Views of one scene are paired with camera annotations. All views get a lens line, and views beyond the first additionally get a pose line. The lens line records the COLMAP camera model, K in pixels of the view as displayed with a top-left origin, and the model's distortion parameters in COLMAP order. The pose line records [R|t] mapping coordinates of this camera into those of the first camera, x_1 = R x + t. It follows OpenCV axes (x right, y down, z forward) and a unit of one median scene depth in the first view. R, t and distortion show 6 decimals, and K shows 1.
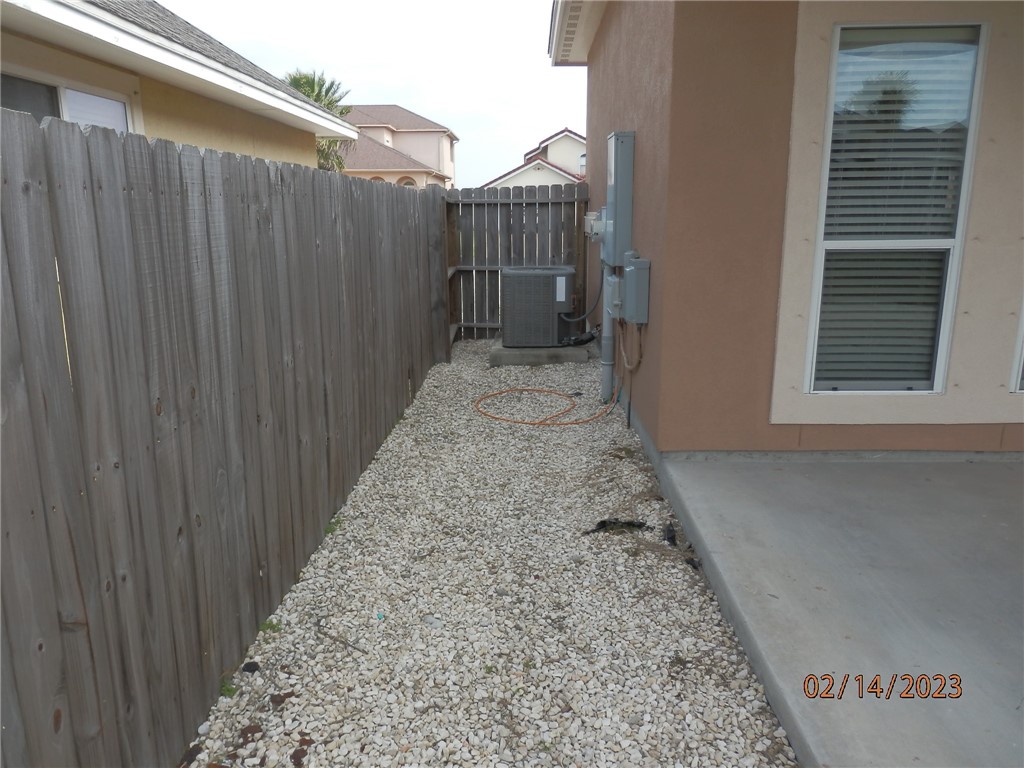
lens RADIAL K [[758.6, 0, 512.0], [0, 758.6, 384.0], [0, 0, 1]] dist [-0.001038, 0.008854]
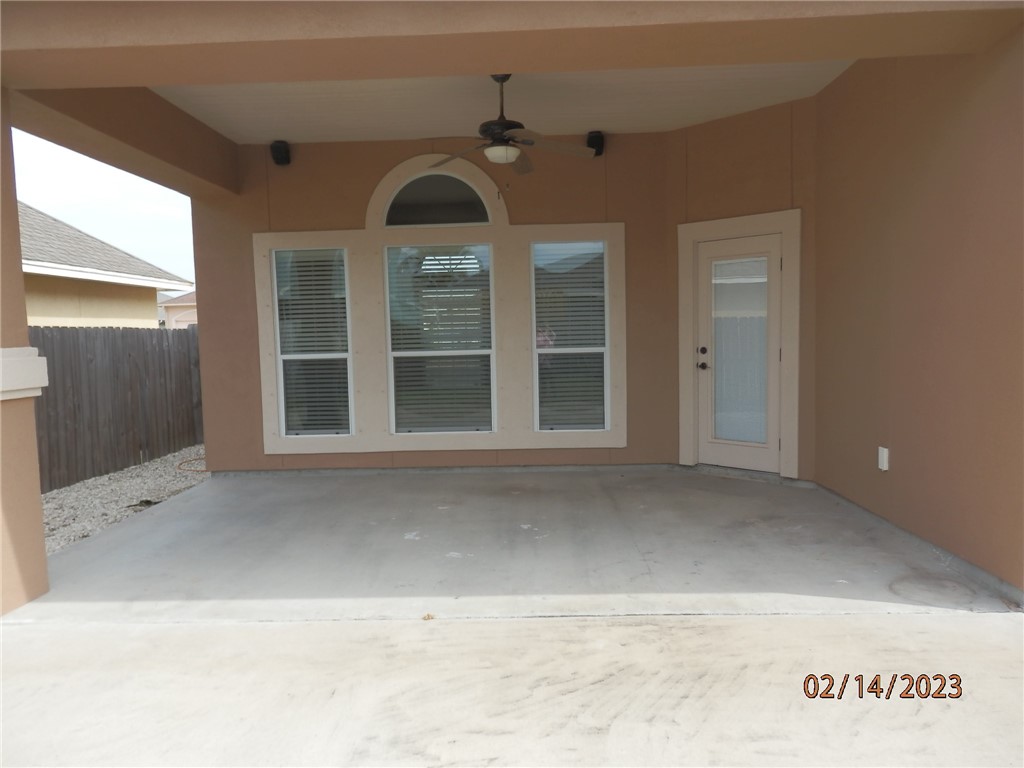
lens RADIAL K [[758.6, 0, 512.0], [0, 758.6, 384.0], [0, 0, 1]] dist [-0.001038, 0.008854]
pose [[0.999745, -0.019939, -0.010562, 0.957439], [0.018237, 0.989689, -0.142070, 0.154941], [0.013286, 0.141841, 0.989800, -0.818898]]
